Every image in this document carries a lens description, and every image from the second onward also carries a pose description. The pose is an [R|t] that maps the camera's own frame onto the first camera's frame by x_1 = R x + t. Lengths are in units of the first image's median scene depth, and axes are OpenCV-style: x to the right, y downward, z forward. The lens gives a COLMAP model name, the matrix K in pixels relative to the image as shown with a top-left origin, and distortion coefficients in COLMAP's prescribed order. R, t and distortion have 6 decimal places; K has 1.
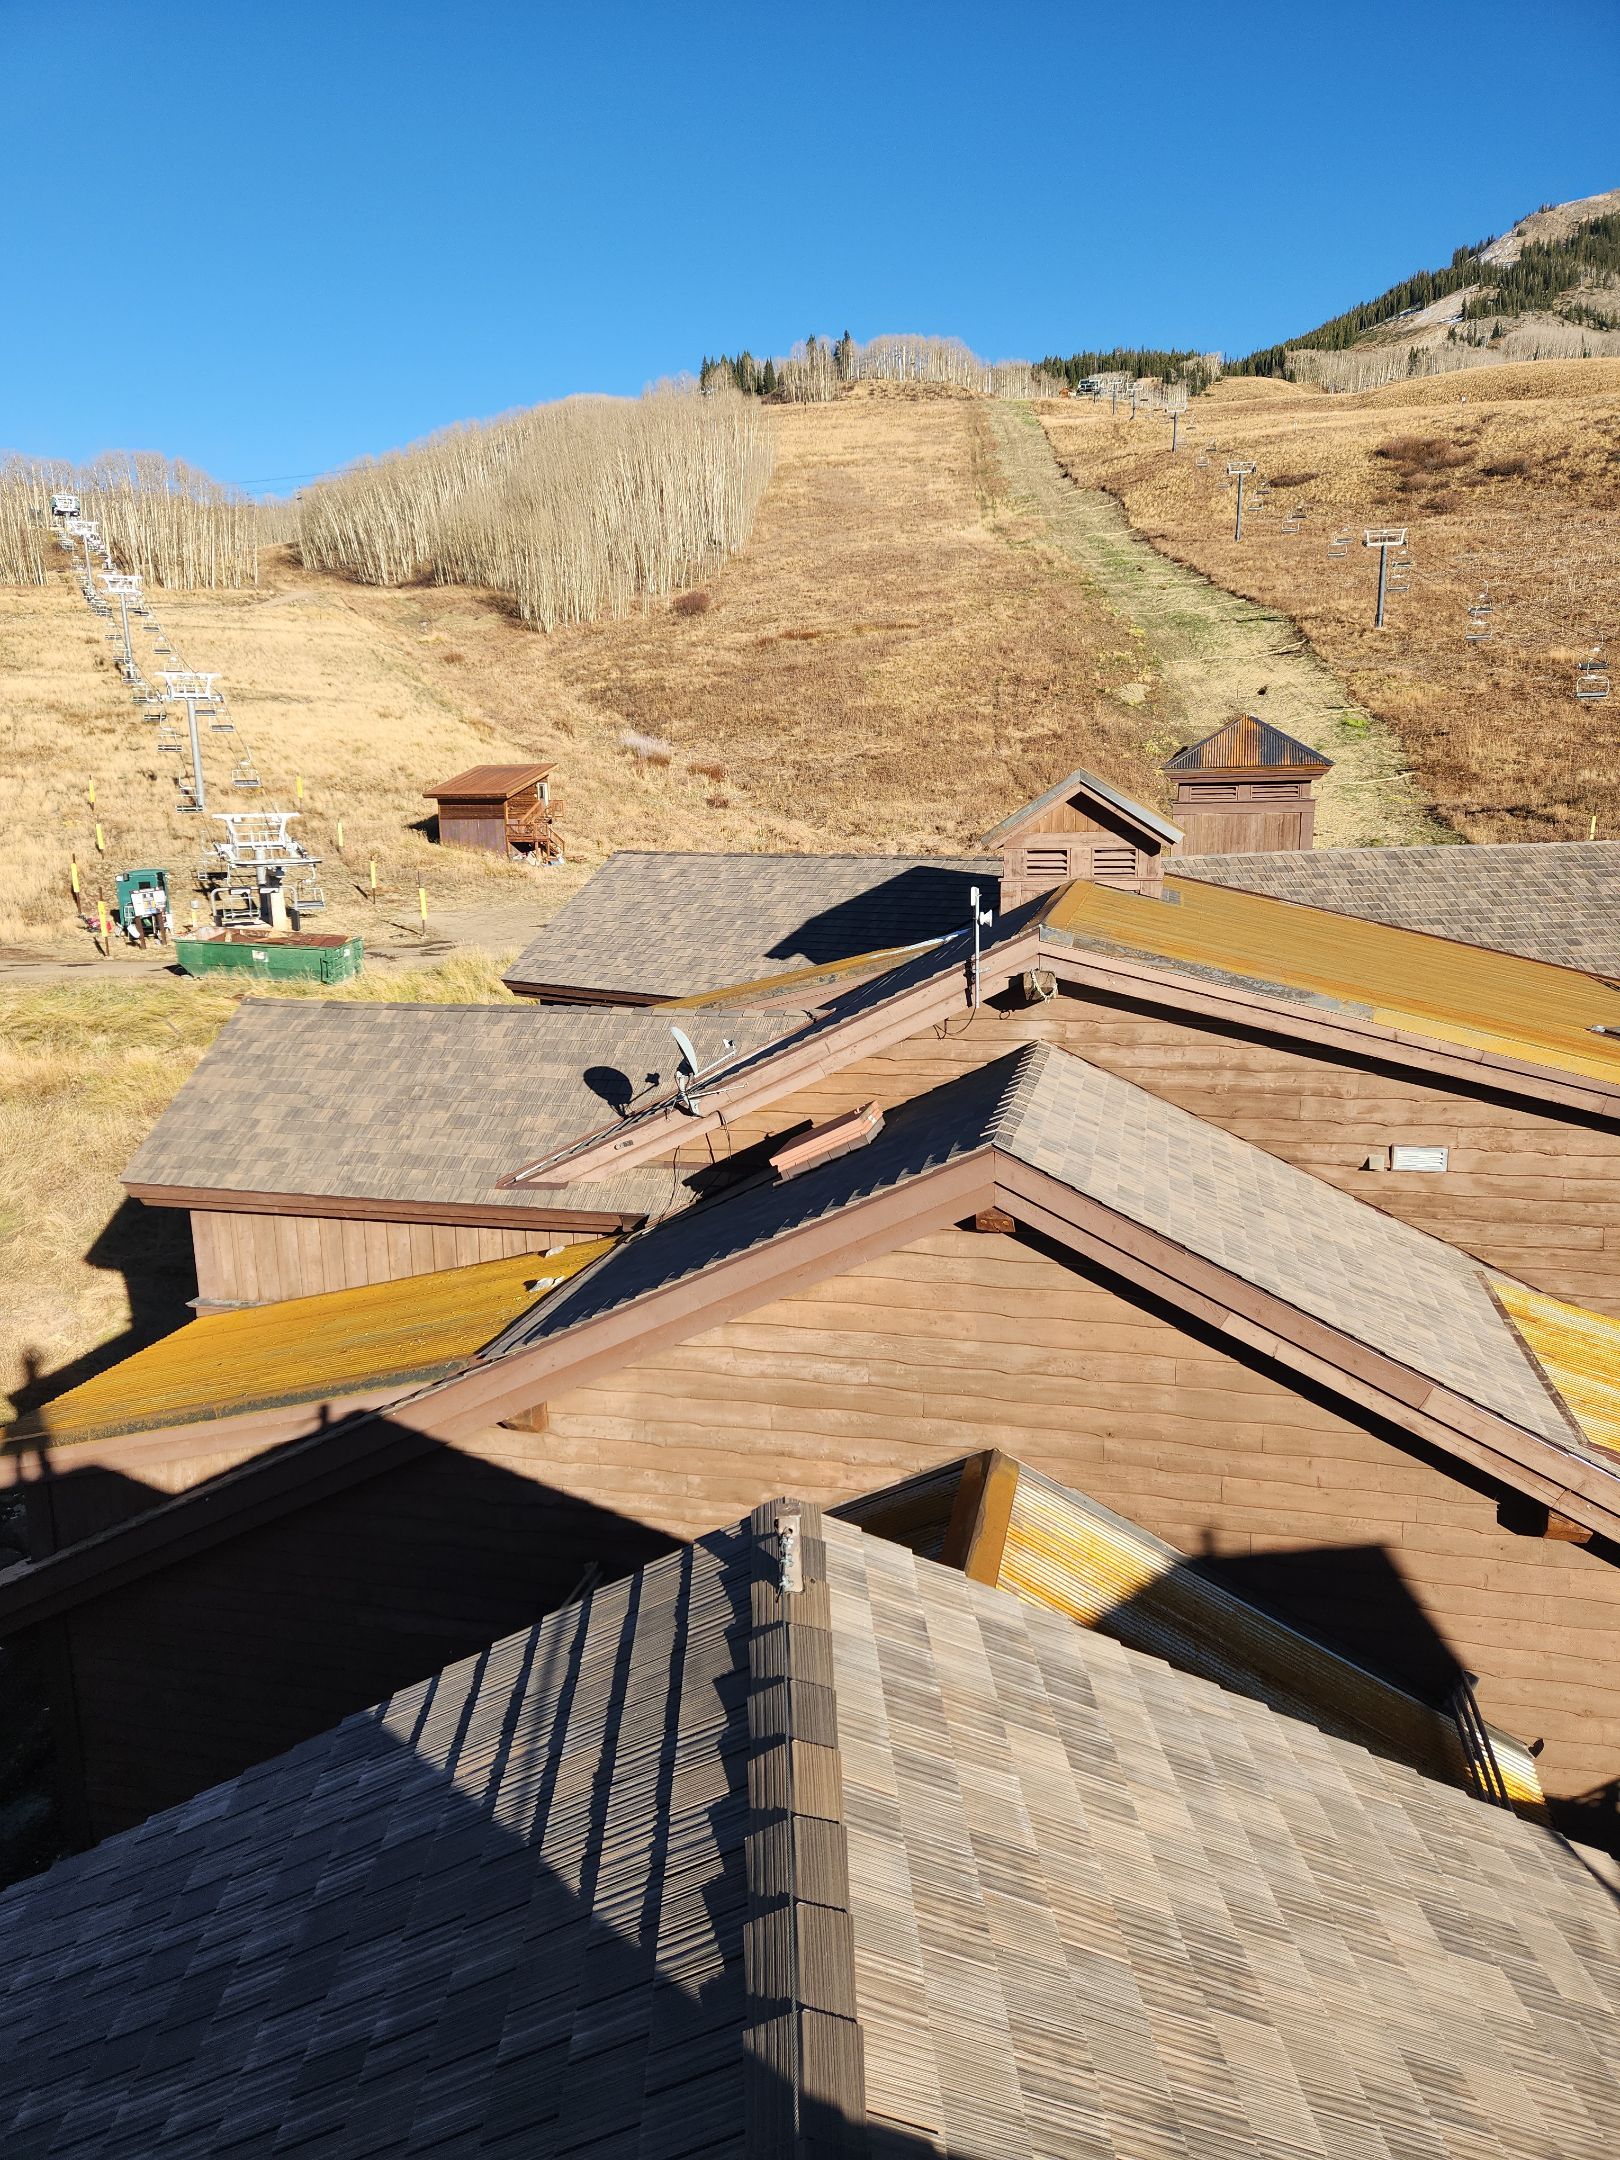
lens RADIAL K [[1423.6, 0, 812.3], [0, 1423.6, 1096.0], [0, 0, 1]] dist [0.072640, -0.063249]
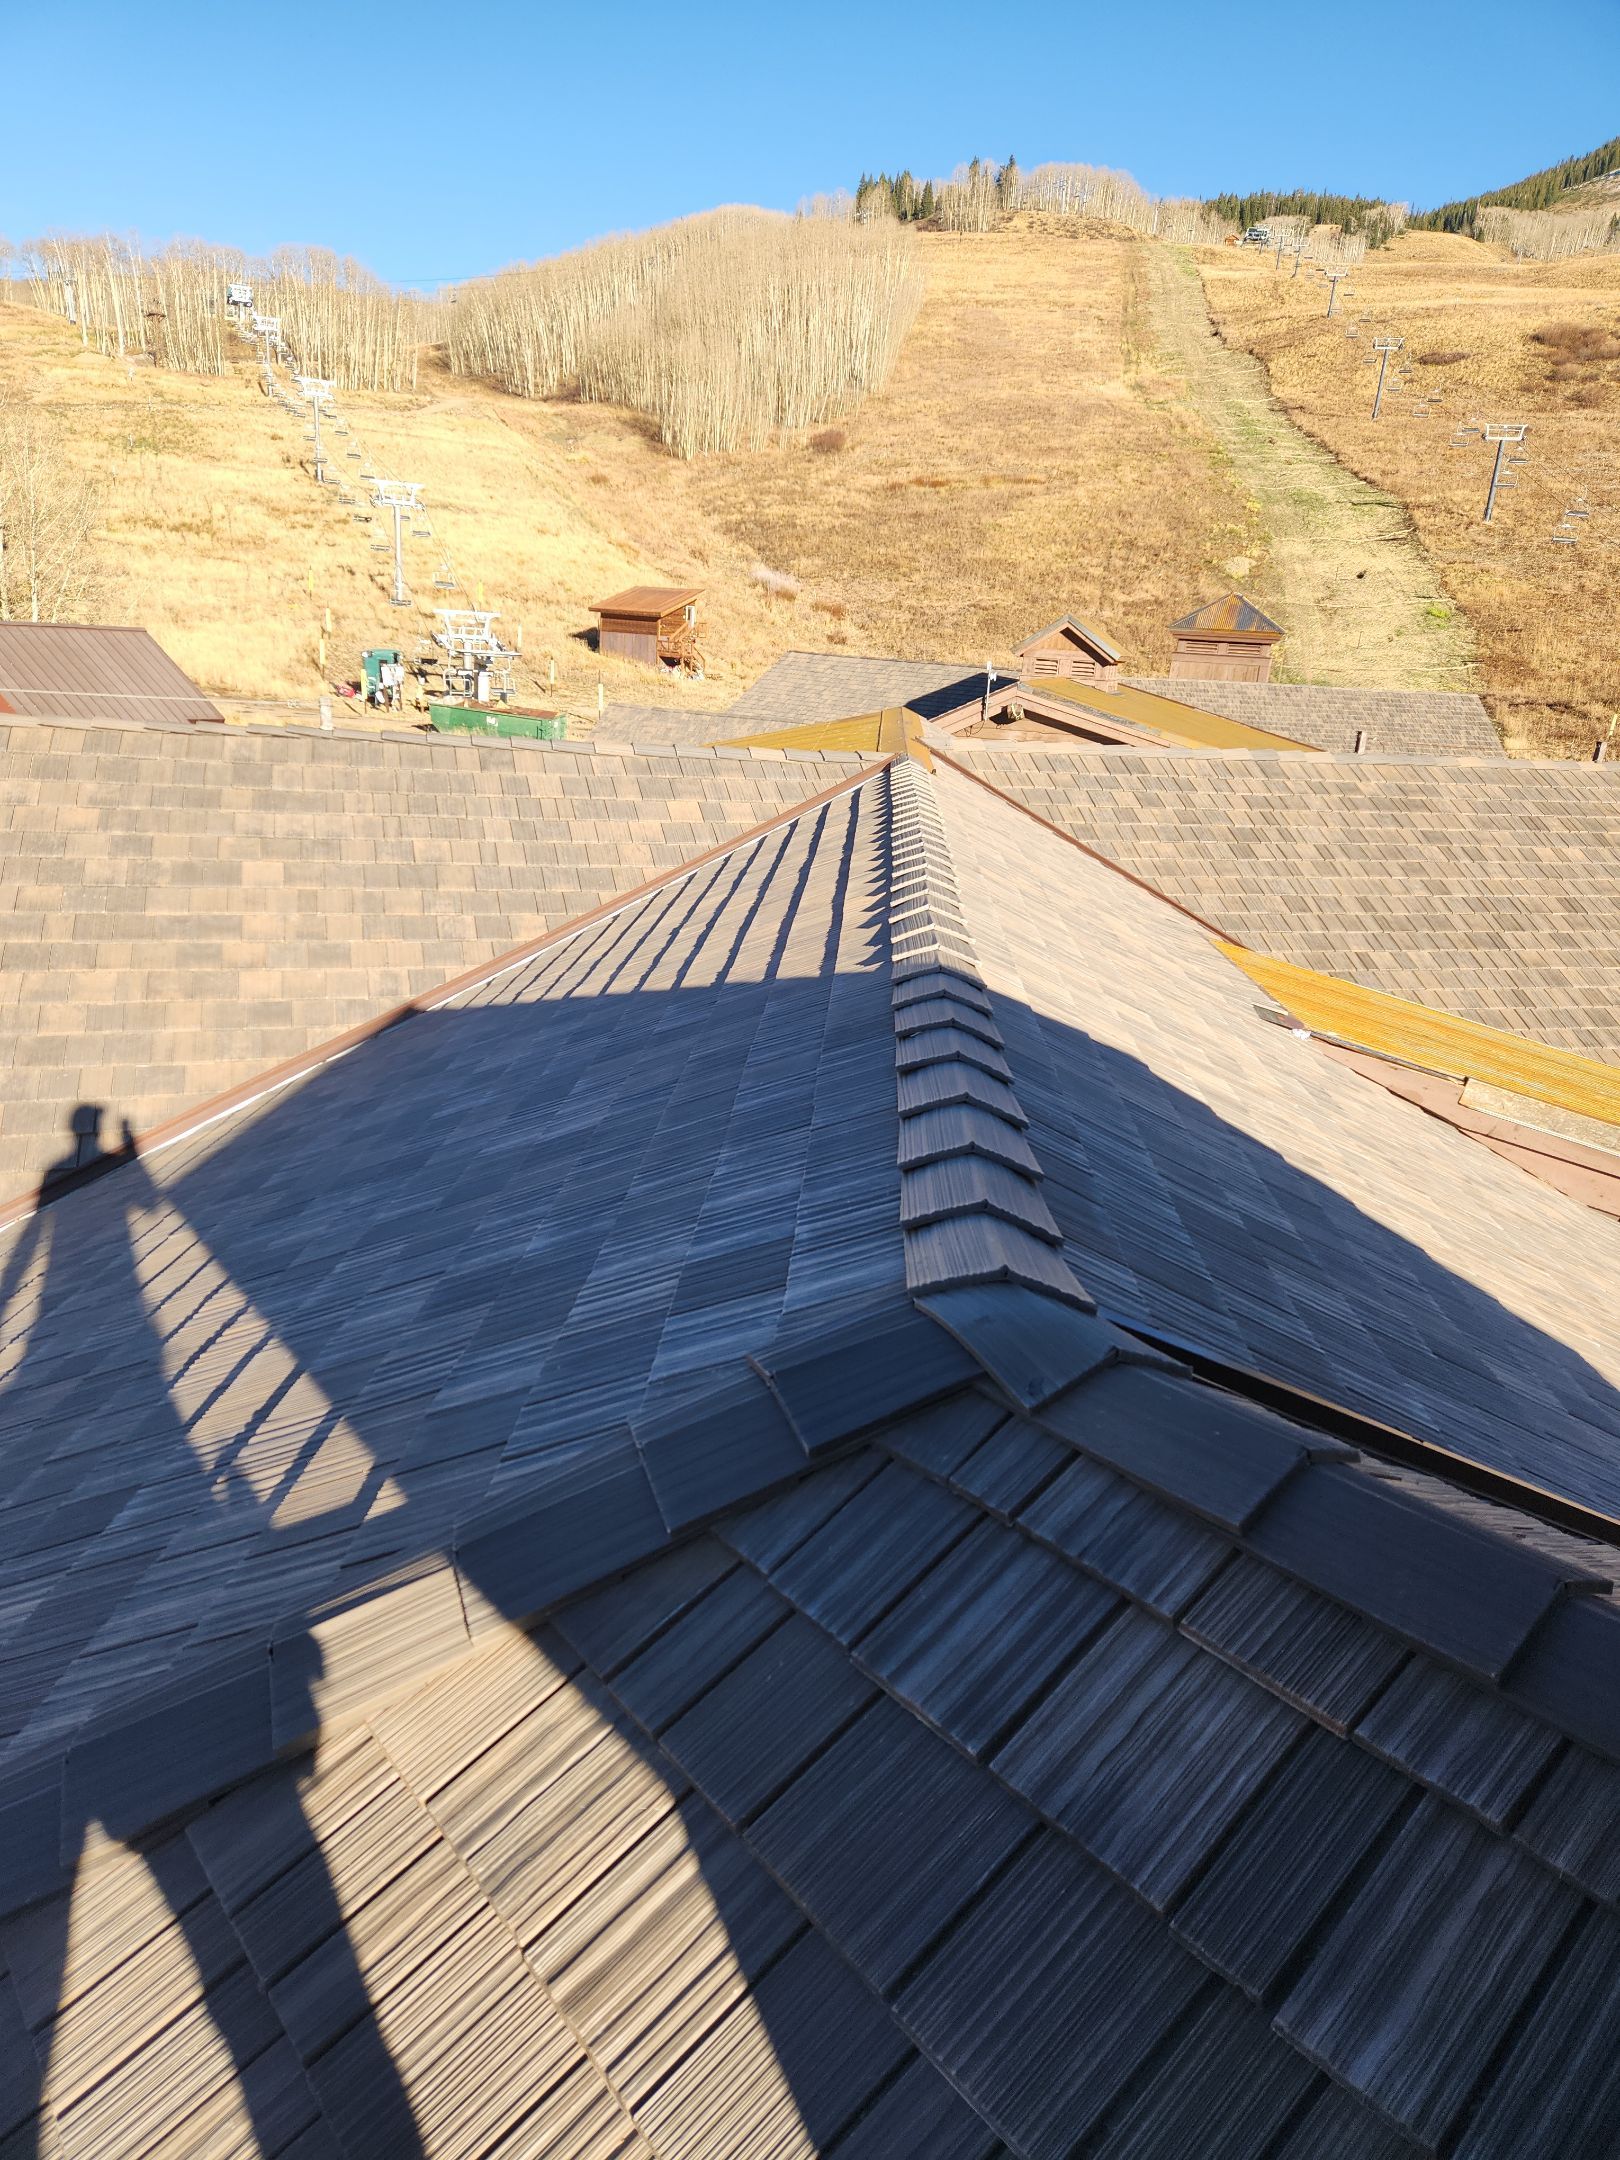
lens RADIAL K [[1421.7, 0, 801.0], [0, 1421.7, 1085.7], [0, 0, 1]] dist [0.073518, -0.065667]
pose [[0.993127, 0.103755, -0.054169, 0.001148], [-0.098228, 0.990494, 0.096295, 0.025142], [0.063646, -0.090313, 0.993878, -0.100121]]
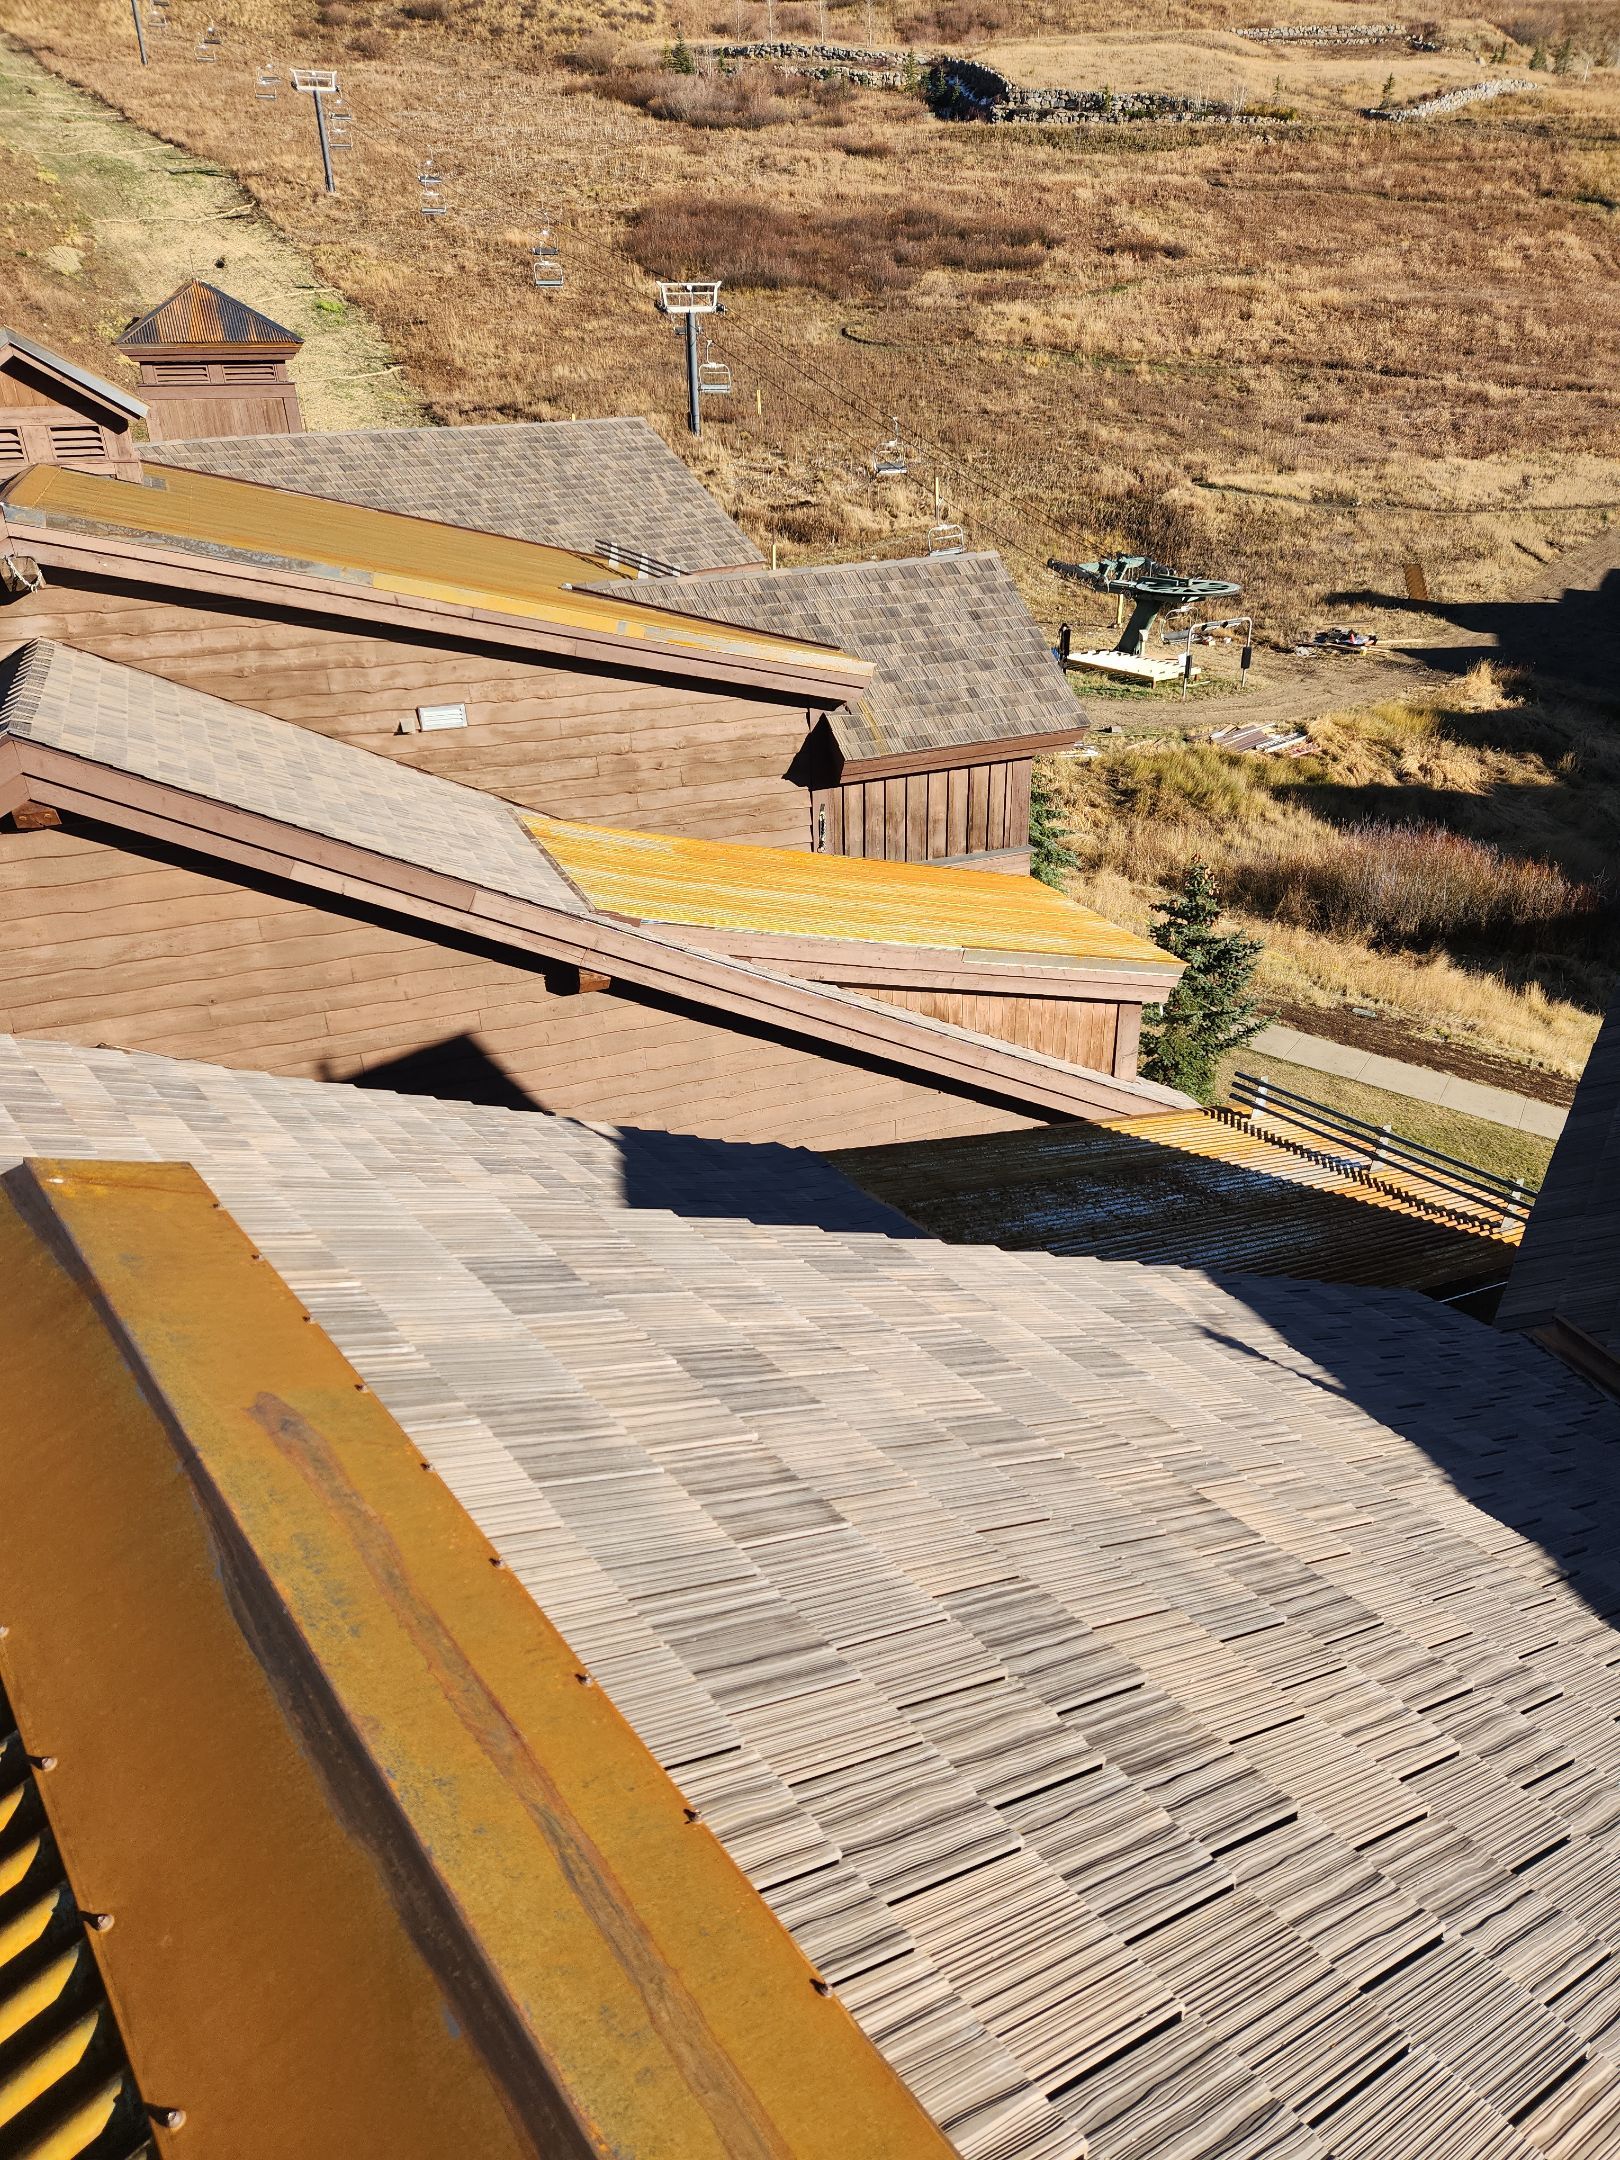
lens RADIAL K [[1416.0, 0, 814.4], [0, 1416.0, 1113.5], [0, 0, 1]] dist [0.065728, -0.054234]
pose [[0.806645, -0.271654, 0.524907, -0.000943], [0.130235, 0.947980, 0.290469, 0.004089], [-0.576508, -0.165945, 0.800063, -0.008458]]
